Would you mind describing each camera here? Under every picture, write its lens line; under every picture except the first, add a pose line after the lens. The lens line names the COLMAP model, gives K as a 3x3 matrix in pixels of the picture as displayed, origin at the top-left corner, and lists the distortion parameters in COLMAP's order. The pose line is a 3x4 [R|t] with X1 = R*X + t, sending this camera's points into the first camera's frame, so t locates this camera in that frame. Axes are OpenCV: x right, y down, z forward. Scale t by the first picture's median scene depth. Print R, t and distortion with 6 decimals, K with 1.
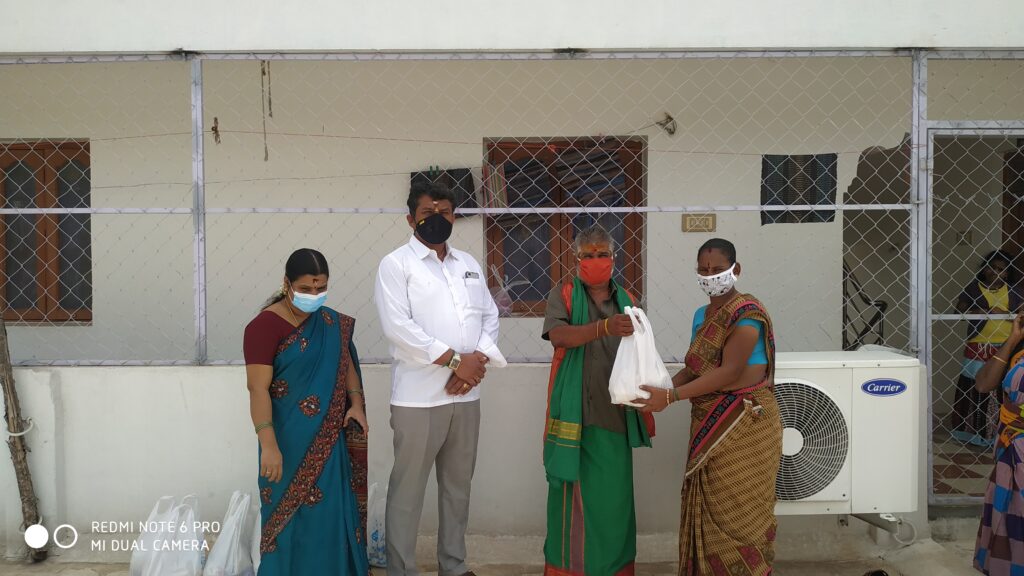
lens RADIAL K [[743.6, 0, 506.5], [0, 743.6, 296.9], [0, 0, 1]] dist [0.013093, -0.035585]
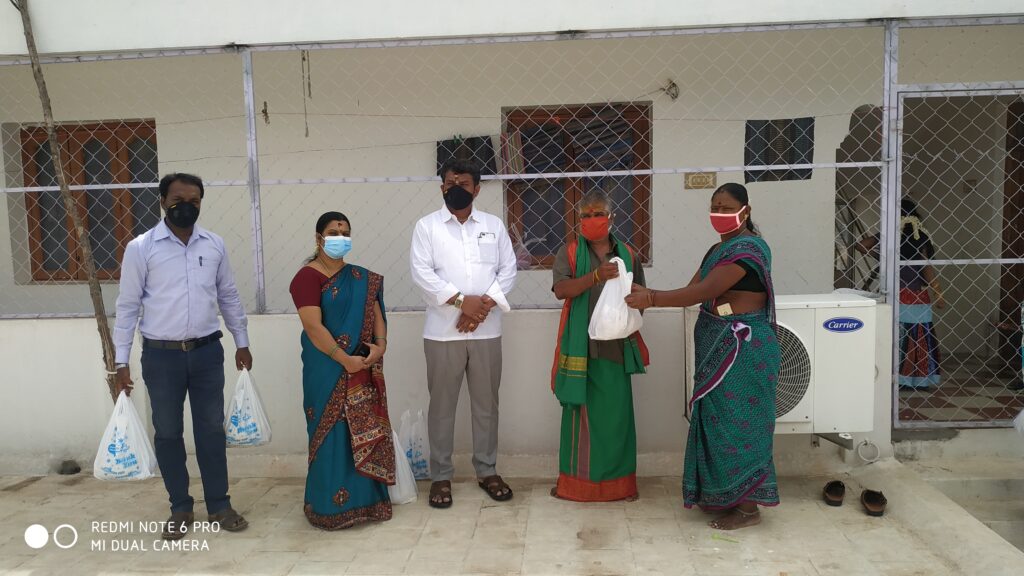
lens RADIAL K [[743.6, 0, 511.4], [0, 743.6, 300.5], [0, 0, 1]] dist [0.013093, -0.035585]
pose [[0.998232, -0.014494, -0.057649, 0.053890], [0.018135, 0.997840, 0.063138, 0.001921], [0.056610, -0.064071, 0.996338, -0.151511]]
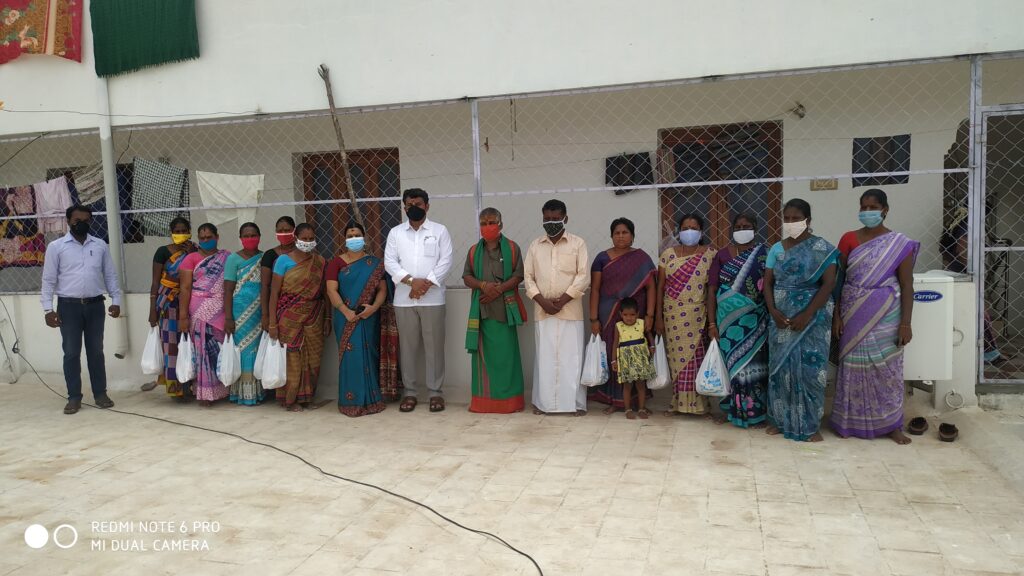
lens RADIAL K [[743.6, 0, 509.9], [0, 743.6, 290.6], [0, 0, 1]] dist [0.013093, -0.035585]
pose [[0.966065, -0.007643, -0.258185, 0.075491], [0.021914, 0.998384, 0.052442, 0.011583], [0.257366, -0.056320, 0.964671, -0.569890]]
